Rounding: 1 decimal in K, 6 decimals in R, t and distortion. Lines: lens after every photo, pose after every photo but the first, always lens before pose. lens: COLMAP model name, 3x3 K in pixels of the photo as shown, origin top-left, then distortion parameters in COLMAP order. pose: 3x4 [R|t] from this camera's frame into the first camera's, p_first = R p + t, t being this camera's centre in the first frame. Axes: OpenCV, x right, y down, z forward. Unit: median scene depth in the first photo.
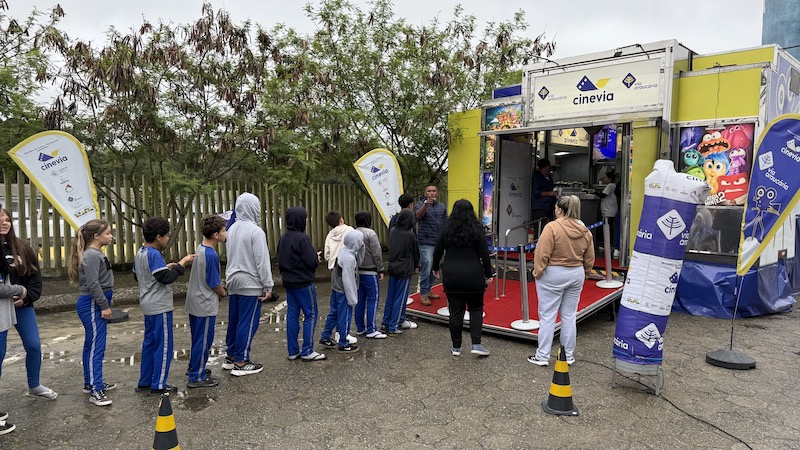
lens RADIAL K [[558.2, 0, 404.0], [0, 558.2, 229.3], [0, 0, 1]] dist [0.076991, -0.102121]
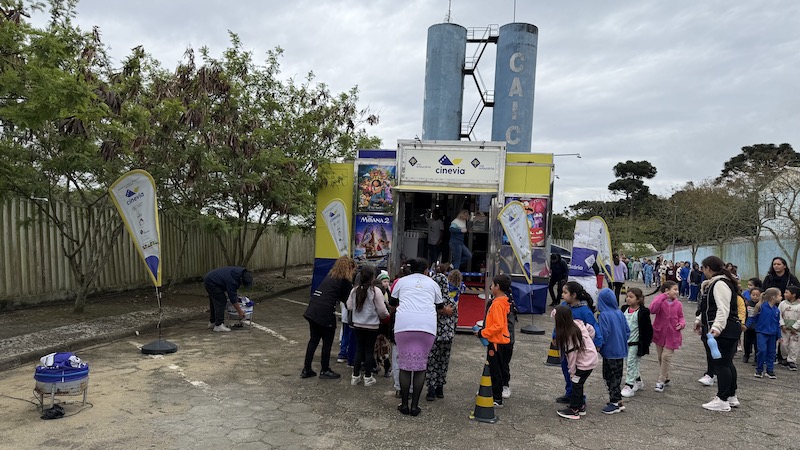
lens RADIAL K [[558.2, 0, 400.2], [0, 558.2, 226.1], [0, 0, 1]] dist [0.076991, -0.102121]
pose [[0.801840, 0.035800, 0.596465, -0.692780], [-0.002942, 0.998428, -0.055970, -0.008520], [-0.597531, 0.043124, 0.800685, -0.083474]]
